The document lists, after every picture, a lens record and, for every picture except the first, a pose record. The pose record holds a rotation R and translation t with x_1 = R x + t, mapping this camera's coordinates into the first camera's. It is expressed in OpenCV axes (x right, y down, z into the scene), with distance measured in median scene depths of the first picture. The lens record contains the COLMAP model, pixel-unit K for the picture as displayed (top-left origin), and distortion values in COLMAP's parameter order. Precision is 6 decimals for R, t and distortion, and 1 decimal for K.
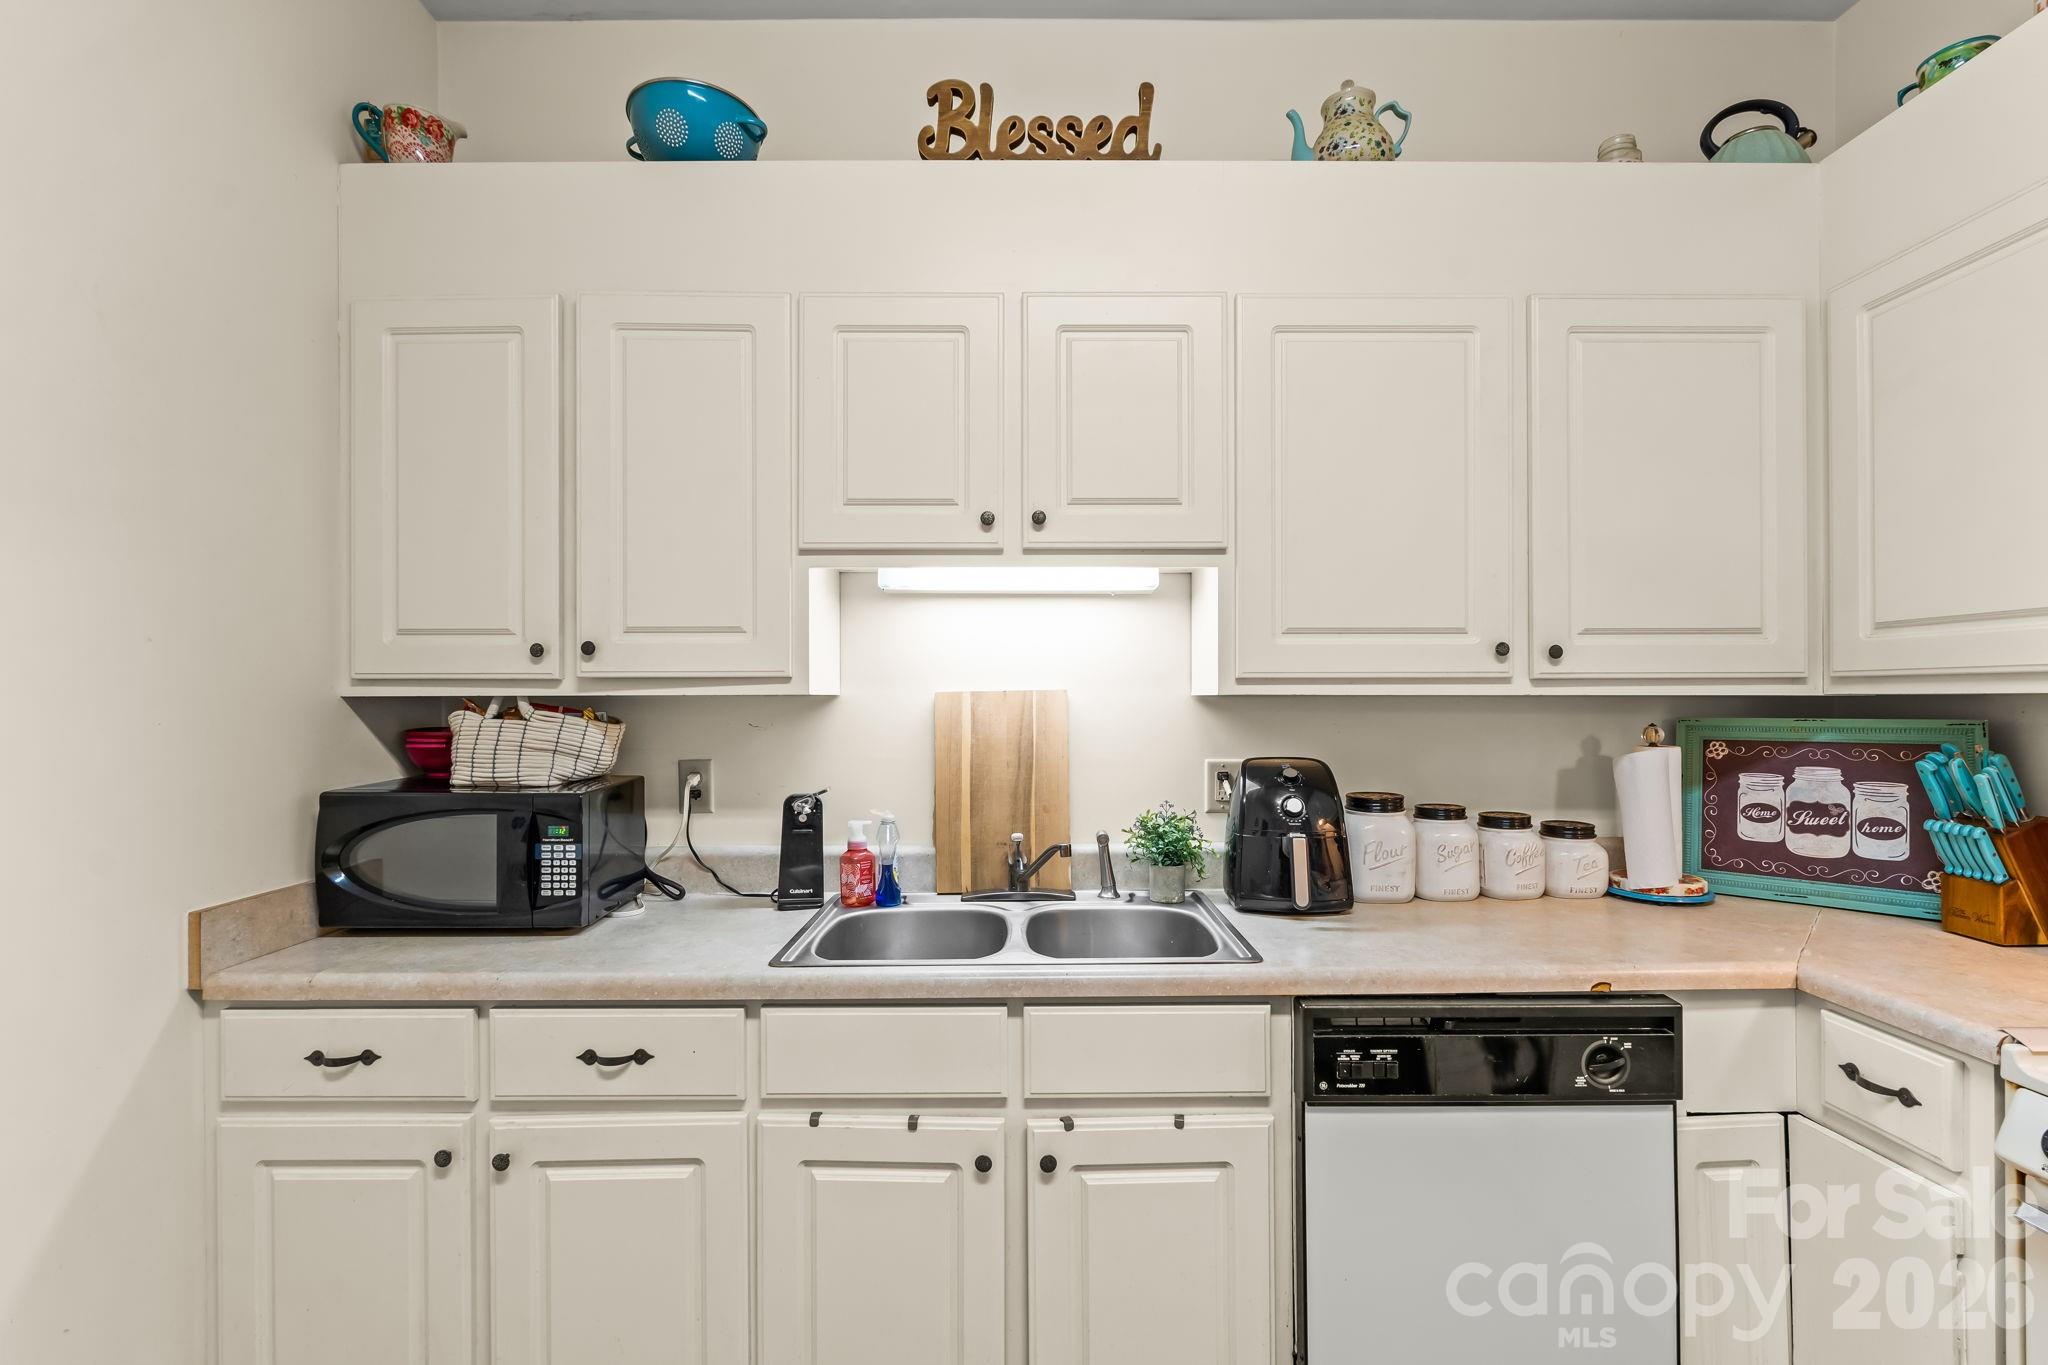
lens RADIAL K [[902.4, 0, 1019.2], [0, 902.4, 693.8], [0, 0, 1]] dist [-0.004895, 0.000341]
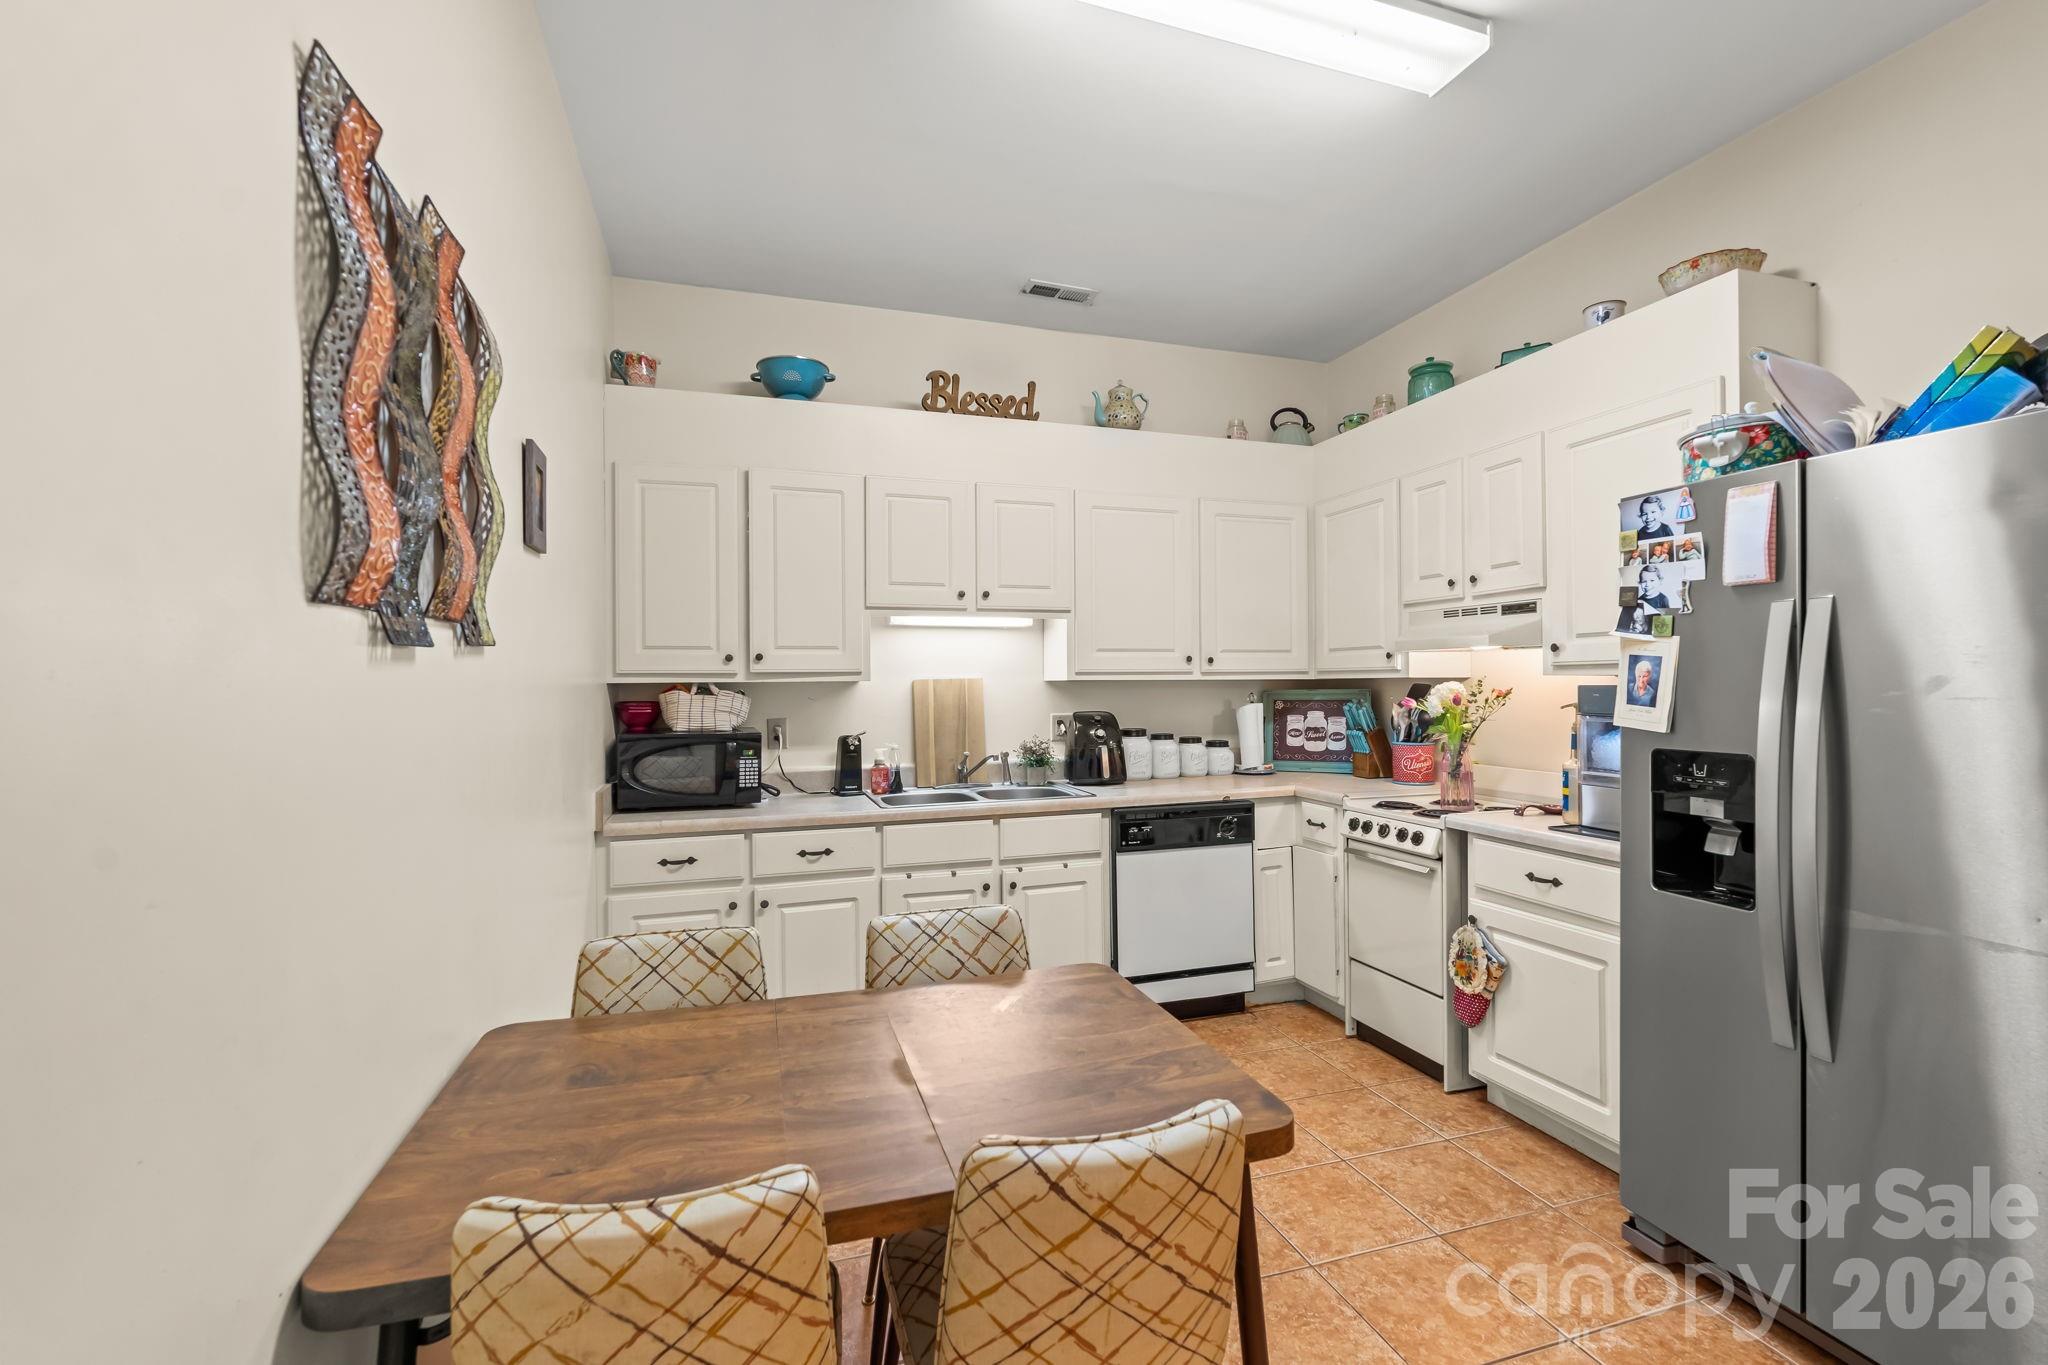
lens RADIAL K [[902.4, 0, 1020.5], [0, 902.4, 678.8], [0, 0, 1]] dist [-0.004895, 0.000341]
pose [[0.951866, -0.004051, 0.306489, -0.526906], [0.005020, 0.999985, -0.002374, 0.002175], [-0.306475, 0.003798, 0.951871, -0.962464]]
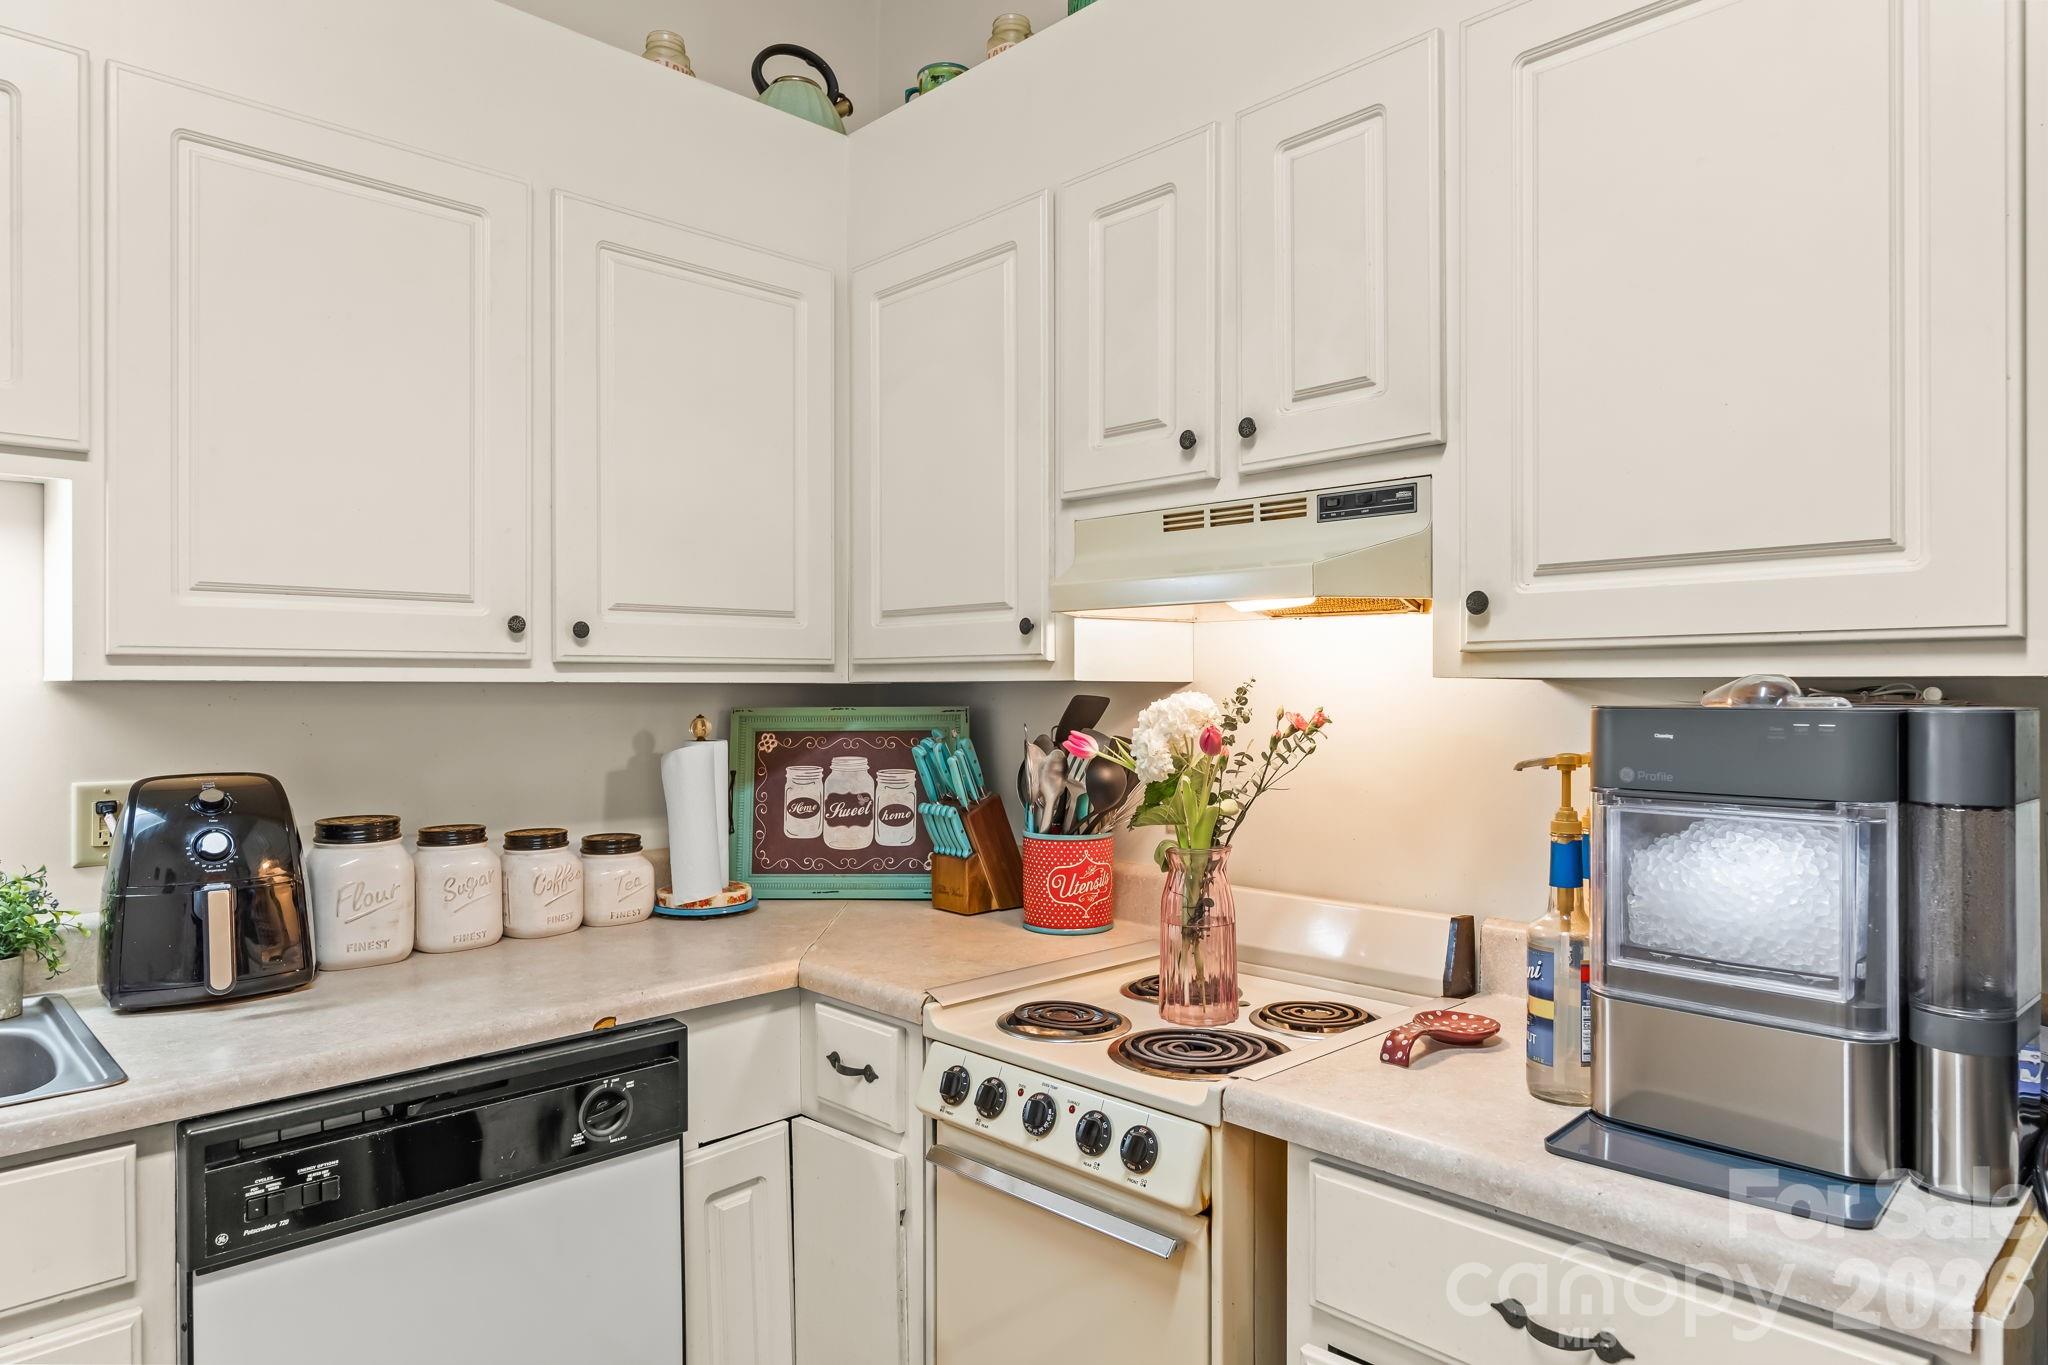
lens RADIAL K [[1243.3, 0, 1029.3], [0, 1243.3, 686.7], [0, 0, 1]] dist [0.002156, -0.000962]
pose [[0.712503, 0.000276, 0.701669, 0.085904], [-0.002607, 0.999994, 0.002255, 0.002079], [-0.701664, -0.003436, 0.712499, -0.101274]]
